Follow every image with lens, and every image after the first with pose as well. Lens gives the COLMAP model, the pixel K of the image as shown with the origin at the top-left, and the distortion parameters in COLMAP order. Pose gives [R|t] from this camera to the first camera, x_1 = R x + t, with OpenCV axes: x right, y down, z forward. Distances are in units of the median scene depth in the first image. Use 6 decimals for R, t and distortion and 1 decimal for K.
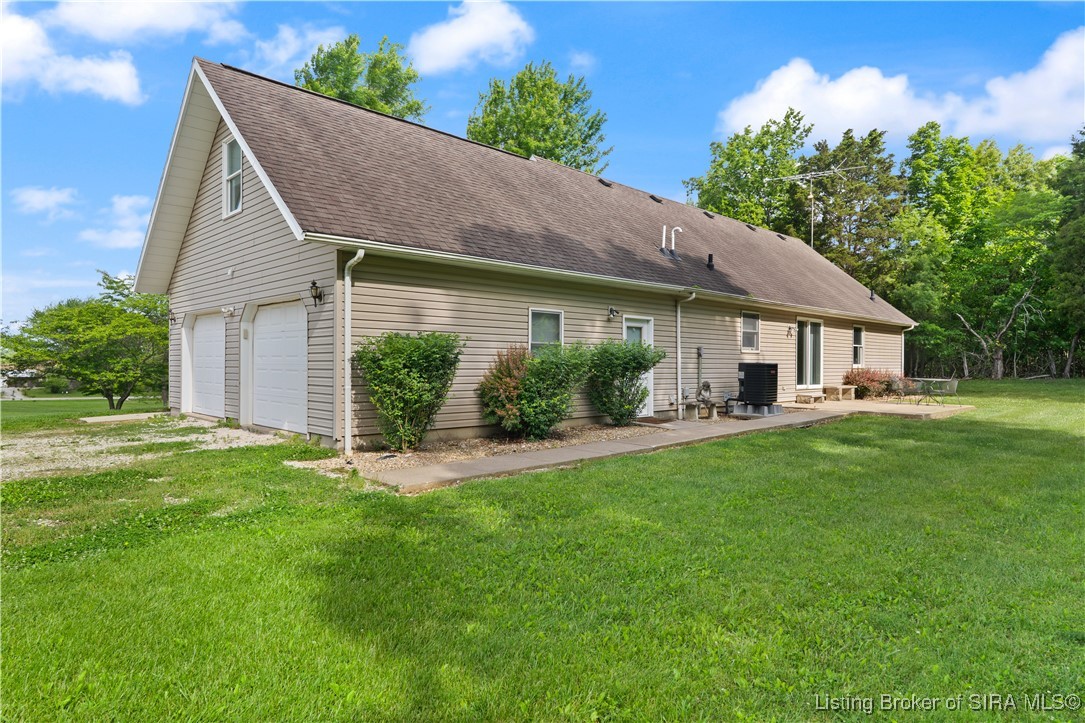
lens RADIAL K [[648.7, 0, 537.4], [0, 648.7, 364.0], [0, 0, 1]] dist [-0.002769, 0.001332]
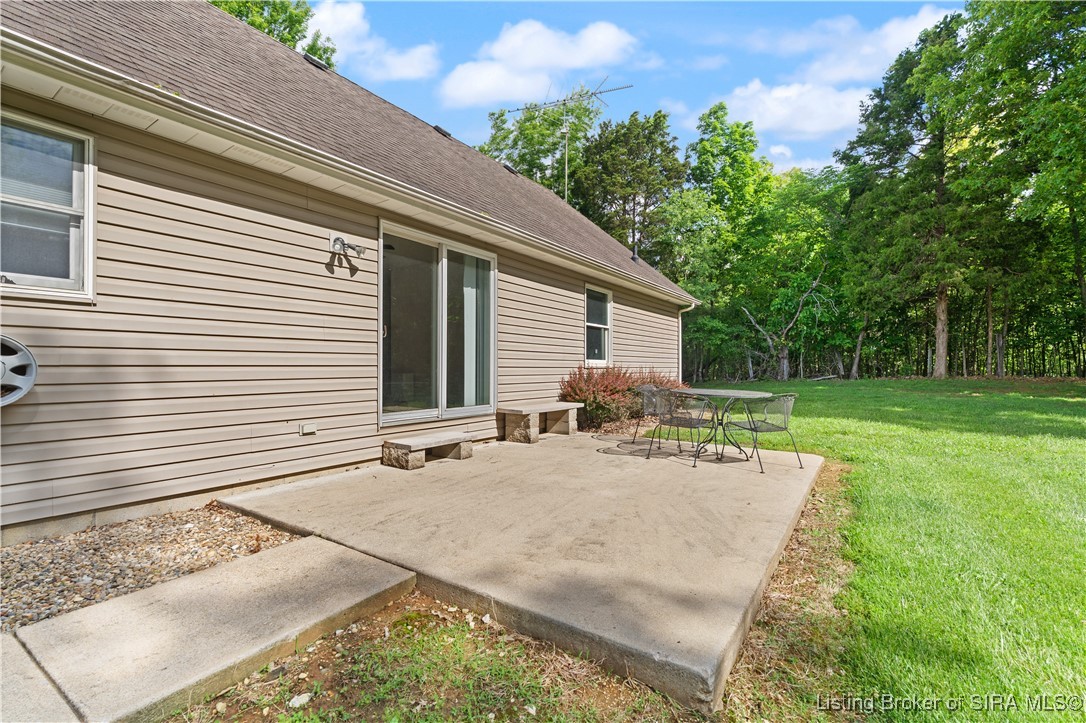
lens RADIAL K [[484.0, 0, 544.8], [0, 484.0, 363.3], [0, 0, 1]] dist [0.002521, 0.000698]
pose [[0.977671, -0.000800, 0.210139, 0.375448], [0.002511, 0.999966, -0.007875, 0.006266], [-0.210126, 0.008227, 0.977640, 0.630499]]
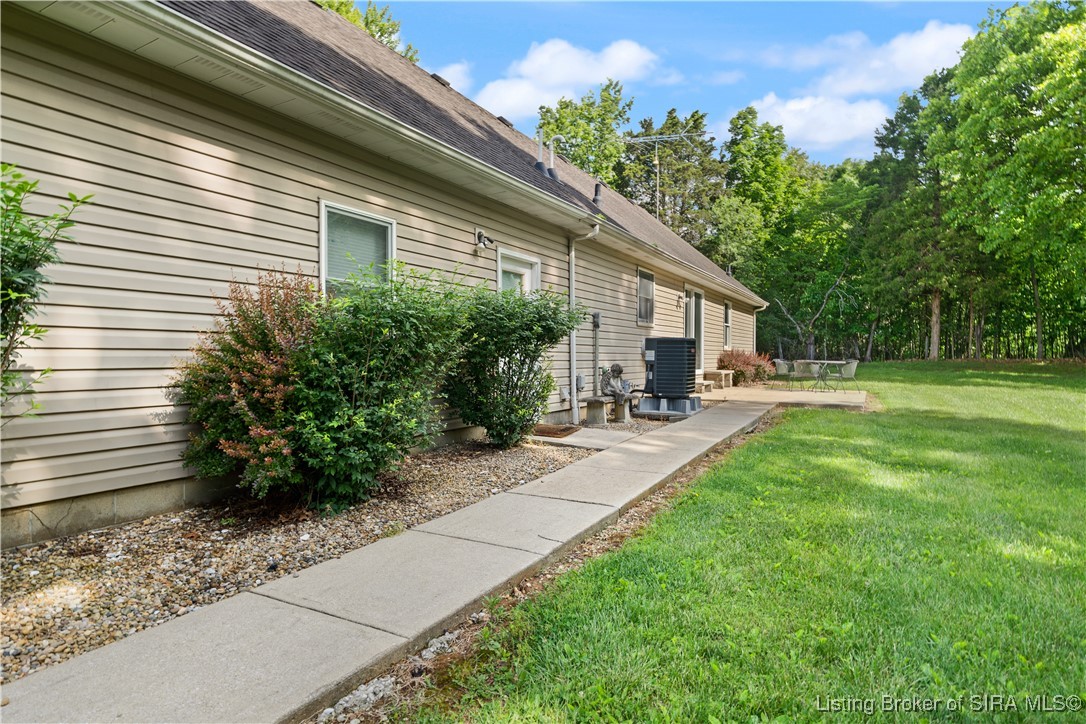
lens RADIAL K [[624.1, 0, 542.2], [0, 624.1, 367.1], [0, 0, 1]] dist [0.004443, -0.001543]
pose [[0.950863, -0.010413, 0.309436, -0.000954], [0.004317, 0.999783, 0.020379, 0.010915], [-0.309581, -0.018041, 0.950702, 0.286735]]
